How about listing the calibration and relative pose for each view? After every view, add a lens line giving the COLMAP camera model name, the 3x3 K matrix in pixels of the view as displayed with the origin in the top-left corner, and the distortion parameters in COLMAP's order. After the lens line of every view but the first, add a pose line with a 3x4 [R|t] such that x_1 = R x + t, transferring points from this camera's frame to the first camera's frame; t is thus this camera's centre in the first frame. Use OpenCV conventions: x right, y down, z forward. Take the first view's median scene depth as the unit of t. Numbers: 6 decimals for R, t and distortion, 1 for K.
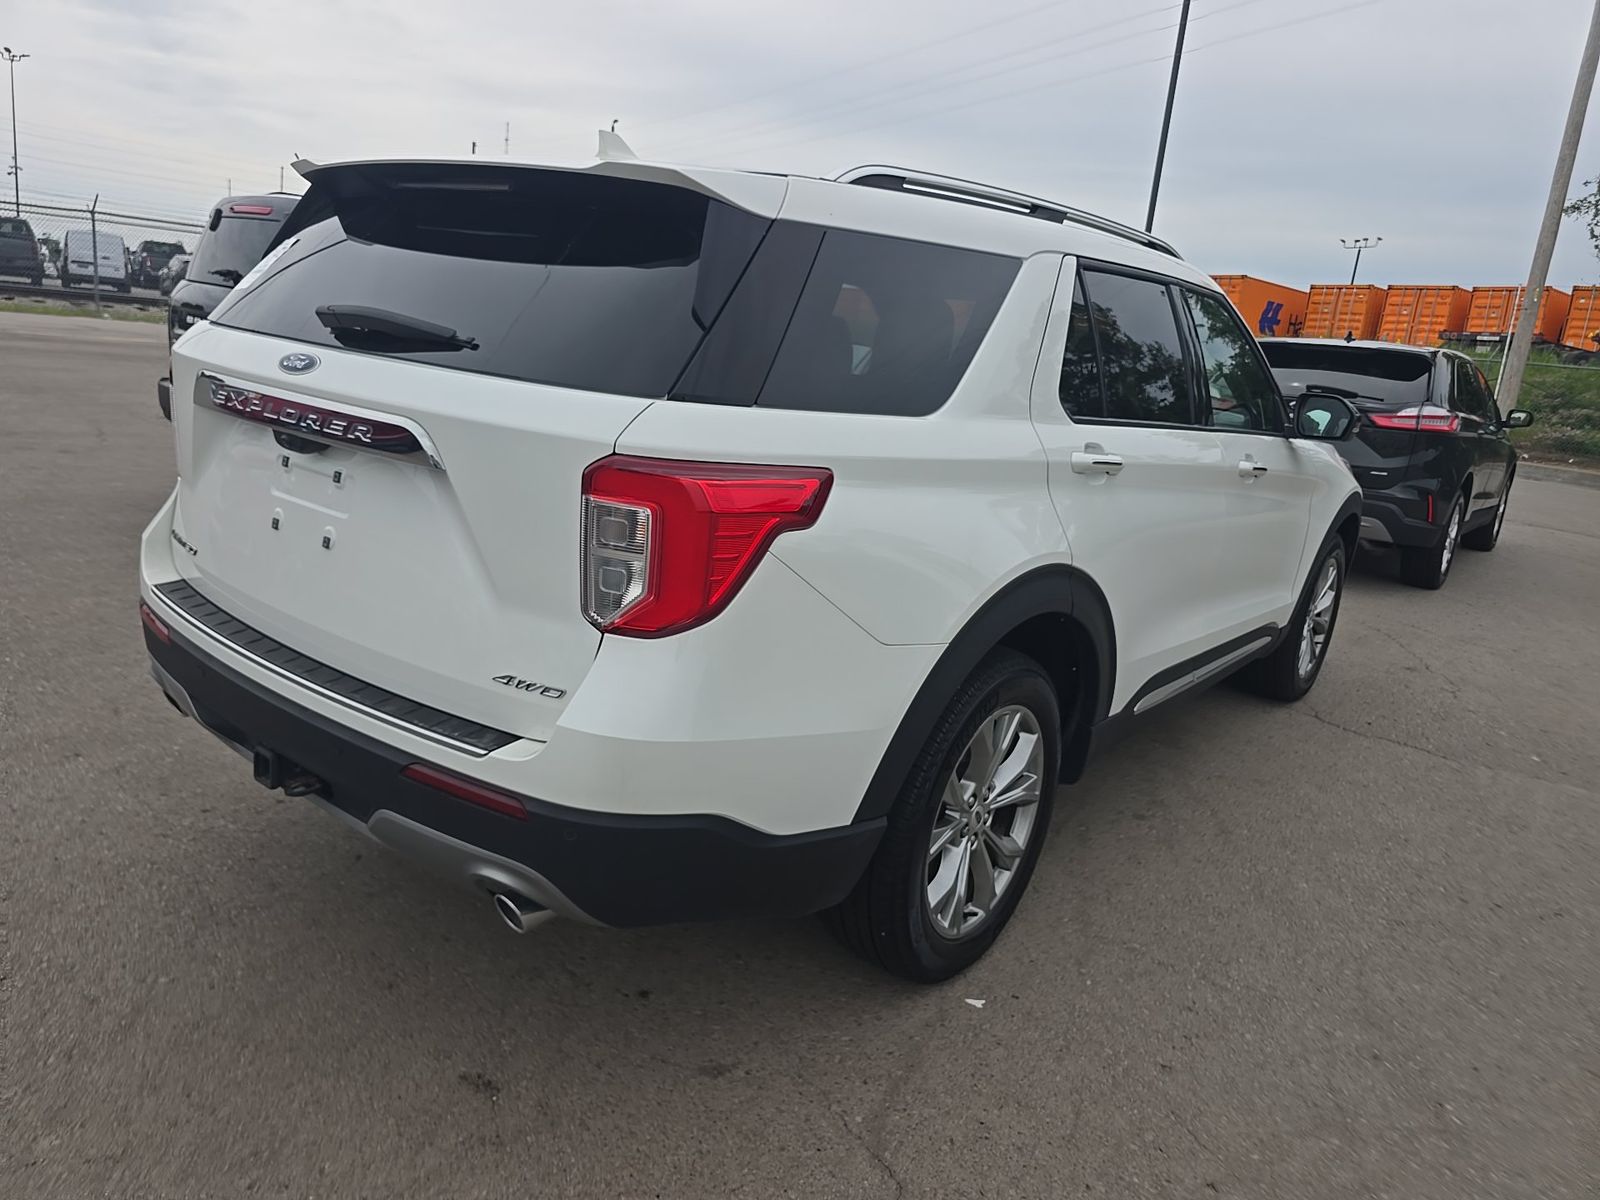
lens RADIAL K [[1075.7, 0, 800.0], [0, 1075.7, 600.0], [0, 0, 1]] dist [0.050070, -0.054562]
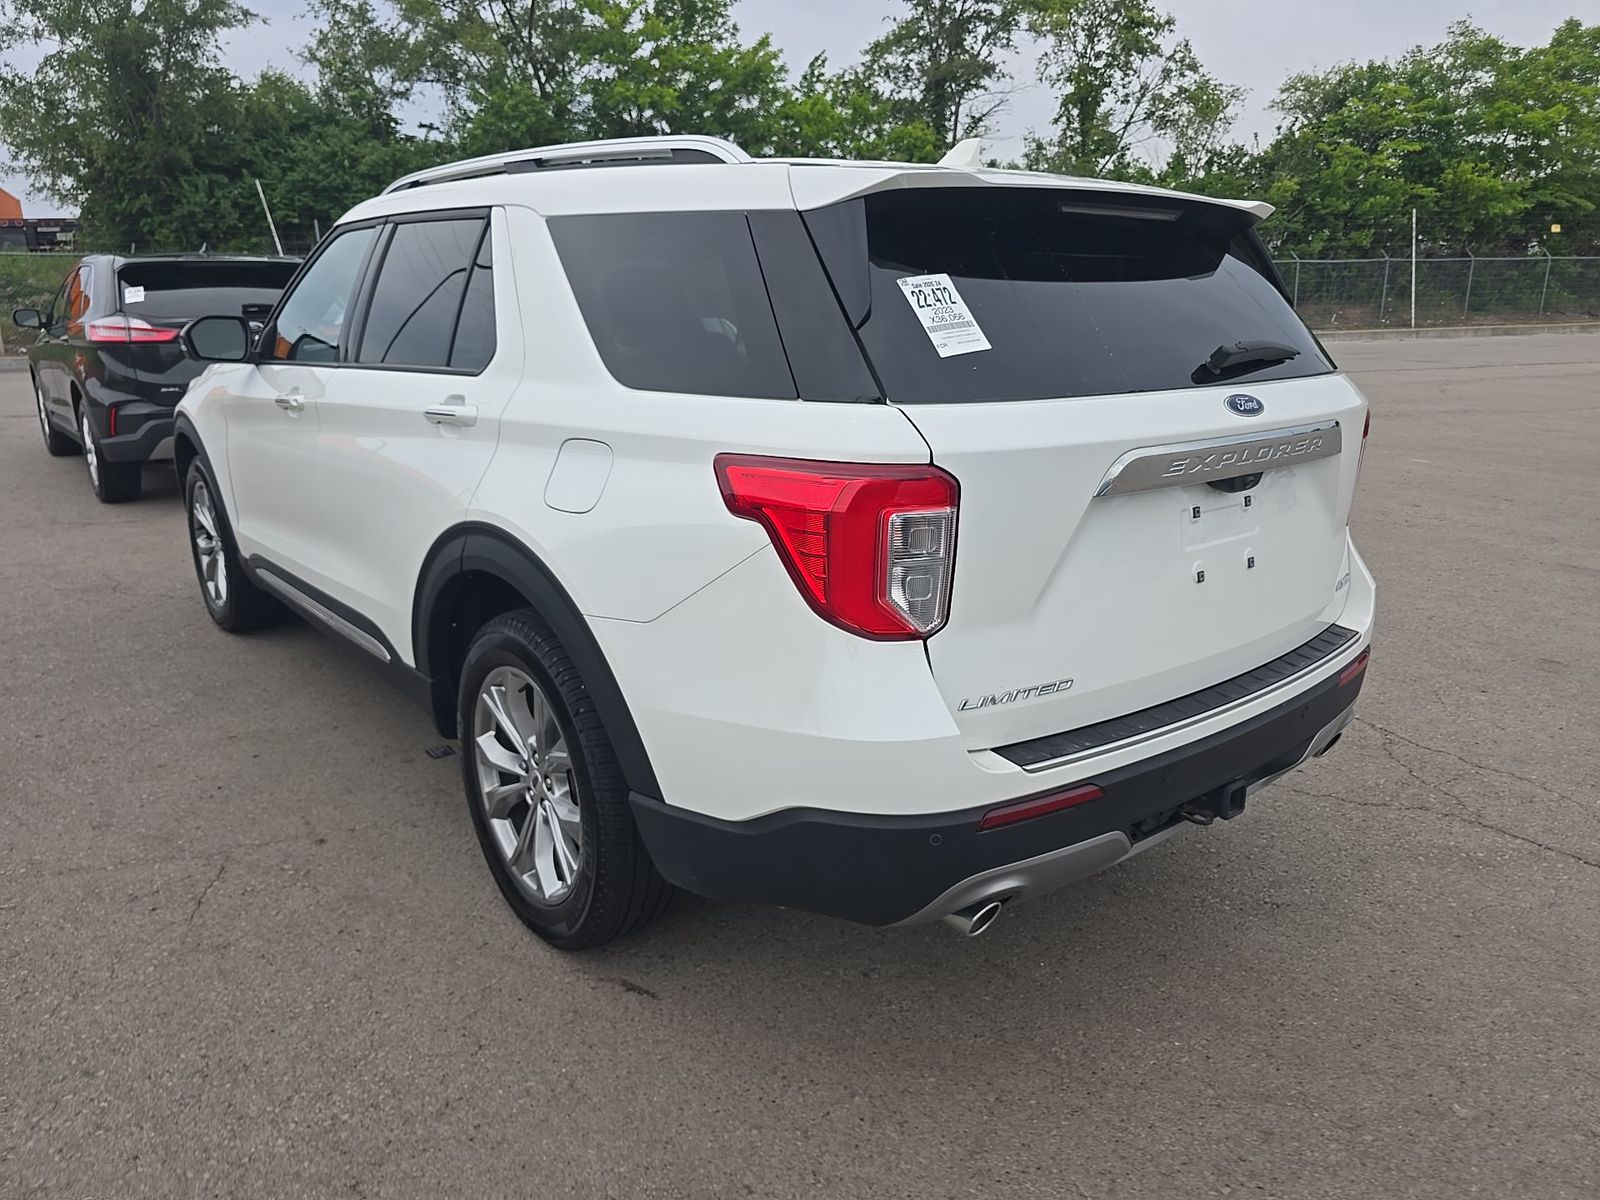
lens RADIAL K [[1075.7, 0, 800.0], [0, 1075.7, 600.0], [0, 0, 1]] dist [0.050070, -0.054562]
pose [[0.214945, -0.360627, 0.907605, -0.112345], [0.258556, 0.917180, 0.303198, -0.034006], [-0.941779, 0.169496, 0.290385, 0.081954]]
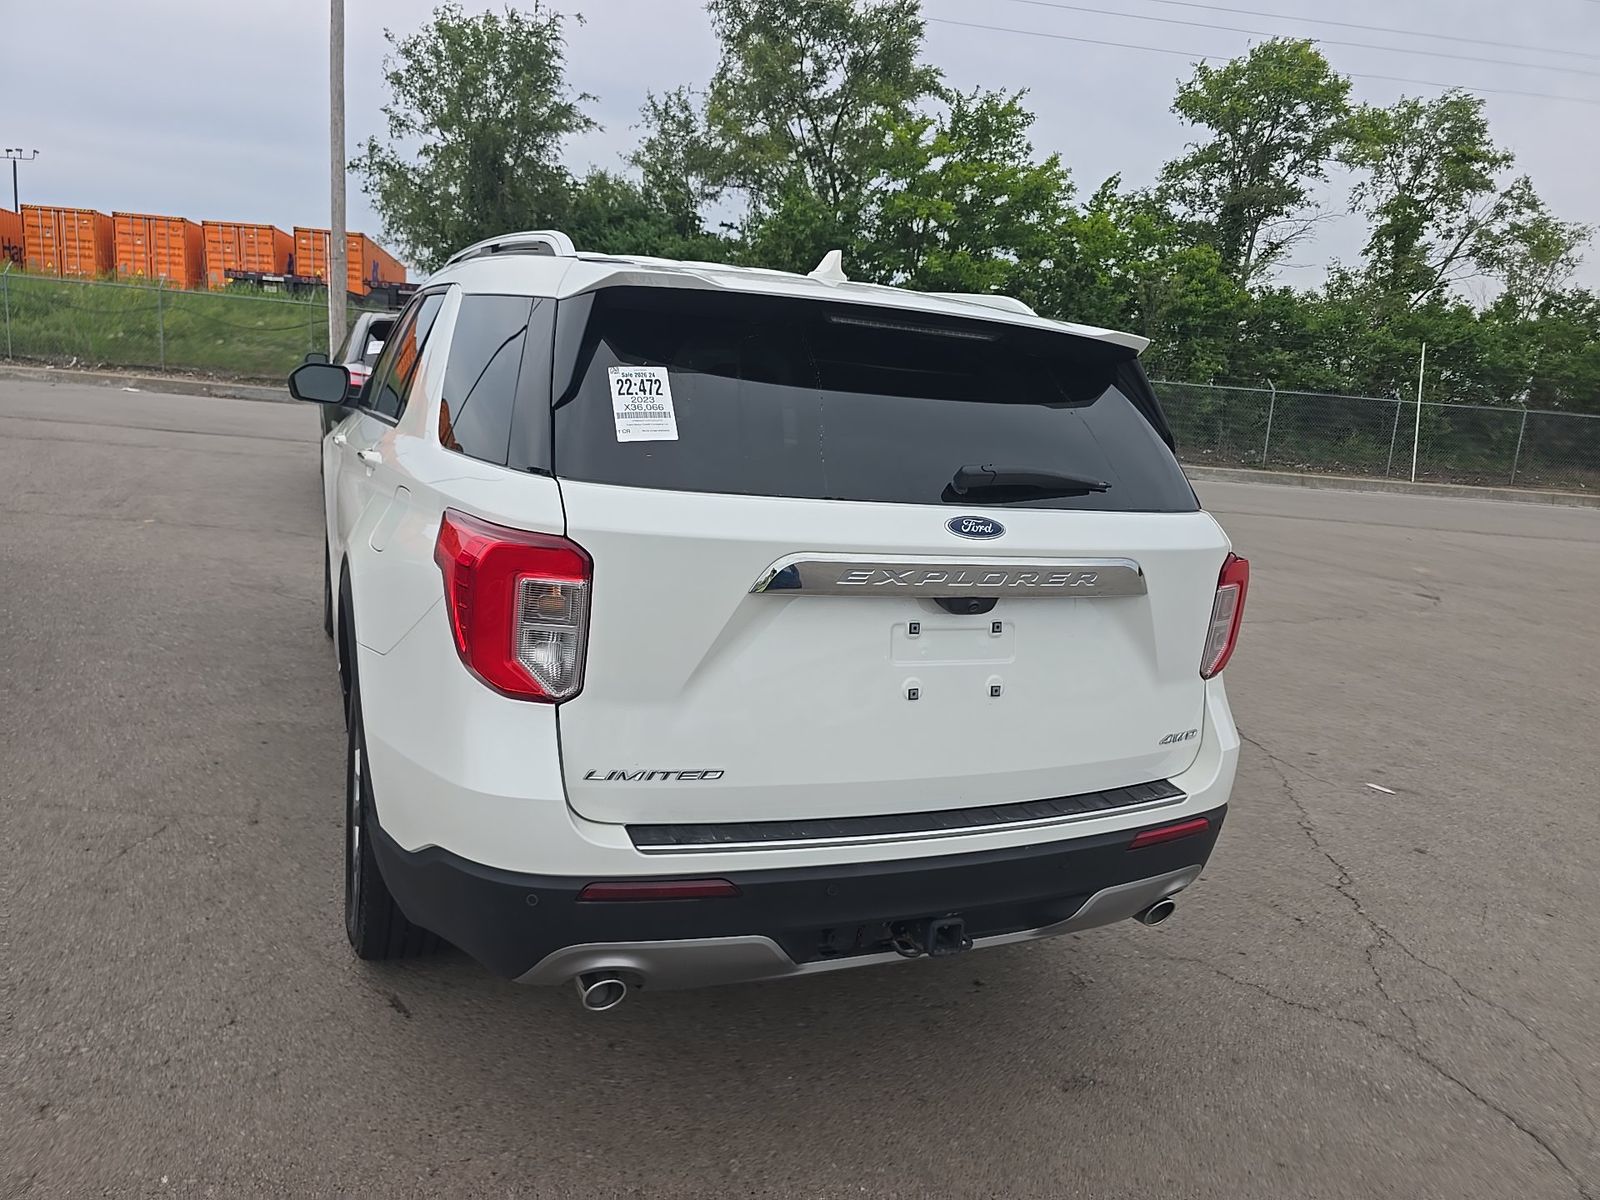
lens RADIAL K [[1068.8, 0, 800.0], [0, 1068.8, 600.0], [0, 0, 1]] dist [0.049040, -0.047459]
pose [[0.469415, -0.234575, 0.851248, -0.101317], [0.174874, 0.969668, 0.170774, -0.025414], [-0.865487, 0.068697, 0.496198, 0.047426]]
